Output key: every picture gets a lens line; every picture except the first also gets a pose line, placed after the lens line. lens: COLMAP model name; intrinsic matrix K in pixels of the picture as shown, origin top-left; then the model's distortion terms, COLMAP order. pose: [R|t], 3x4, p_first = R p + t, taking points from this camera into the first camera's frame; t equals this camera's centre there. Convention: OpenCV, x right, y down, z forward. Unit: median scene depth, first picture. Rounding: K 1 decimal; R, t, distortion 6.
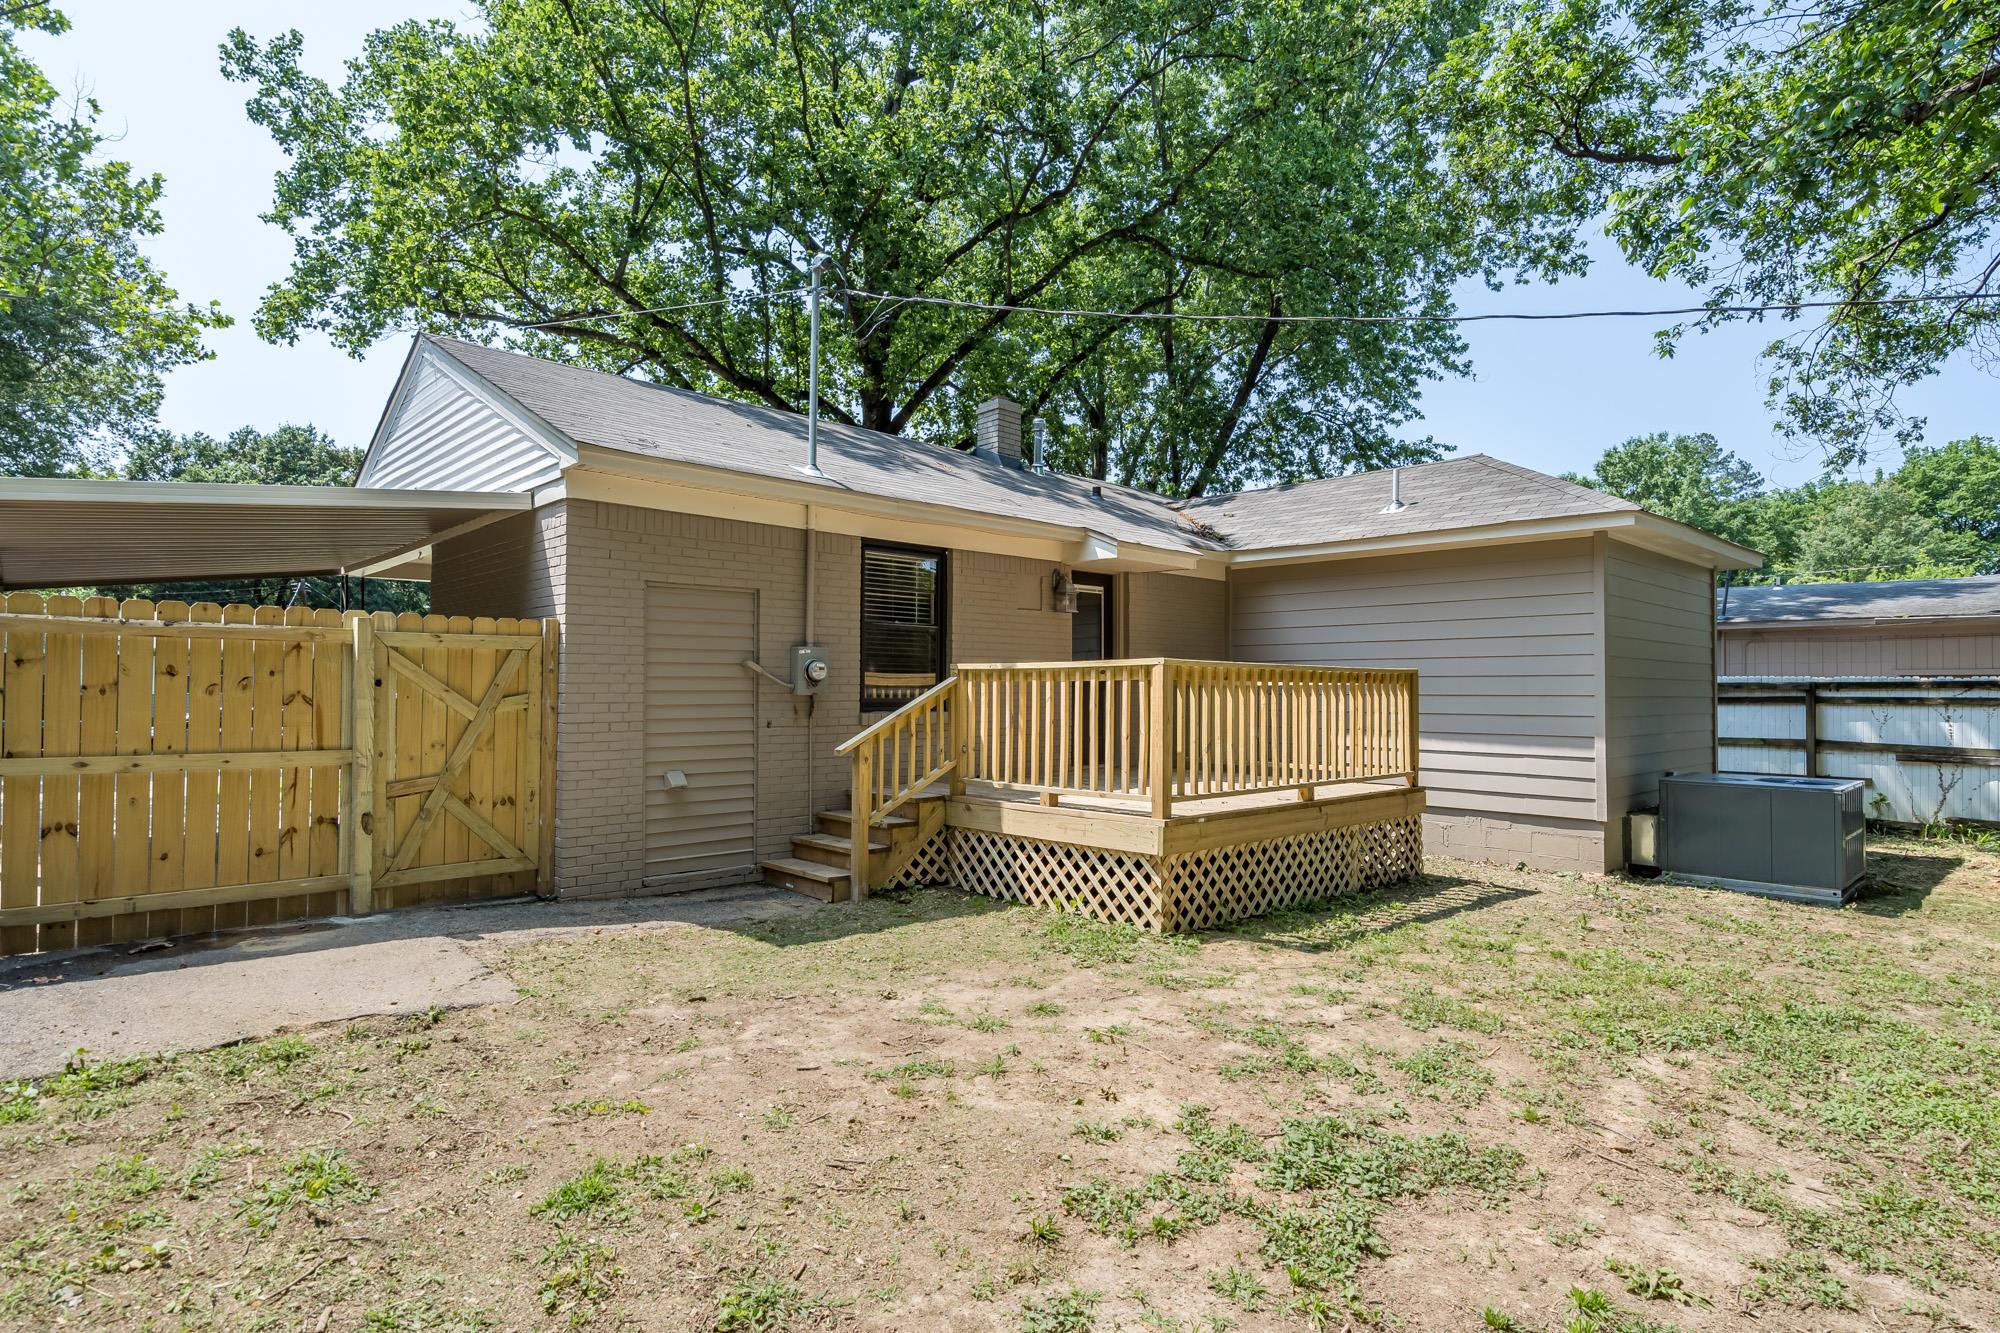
lens RADIAL K [[1047.8, 0, 991.8], [0, 1047.8, 677.3], [0, 0, 1]] dist [0.001837, 0.001531]
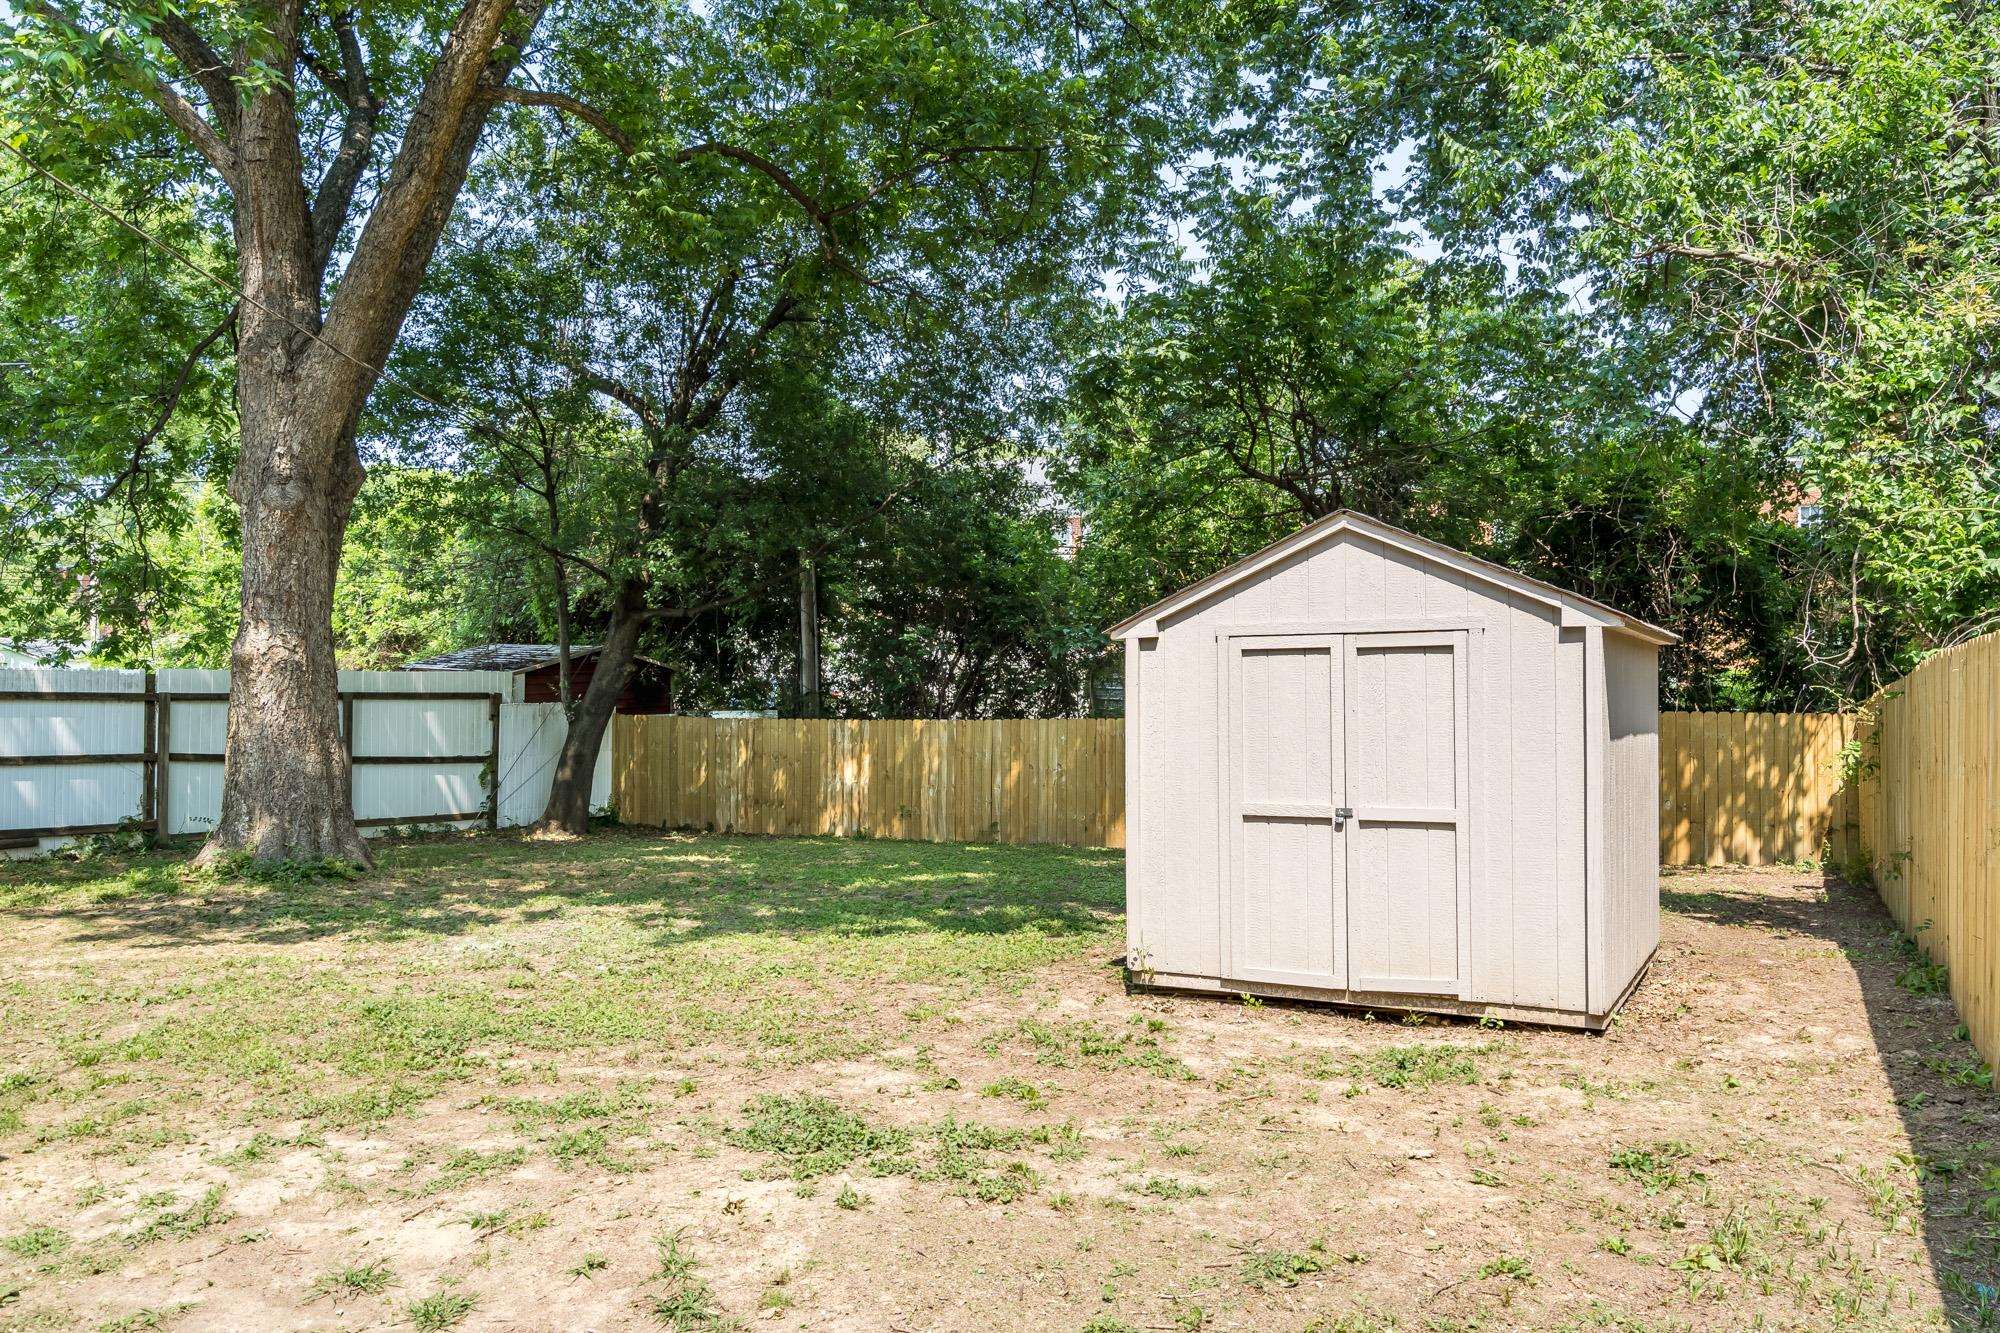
lens RADIAL K [[1430.6, 0, 1001.6], [0, 1430.6, 671.2], [0, 0, 1]] dist [0.032987, -0.001014]
pose [[-0.346986, 0.009744, 0.937820, -0.895594], [-0.017306, 0.999709, -0.016790, -0.010409], [-0.937710, -0.022055, -0.346717, 1.038707]]
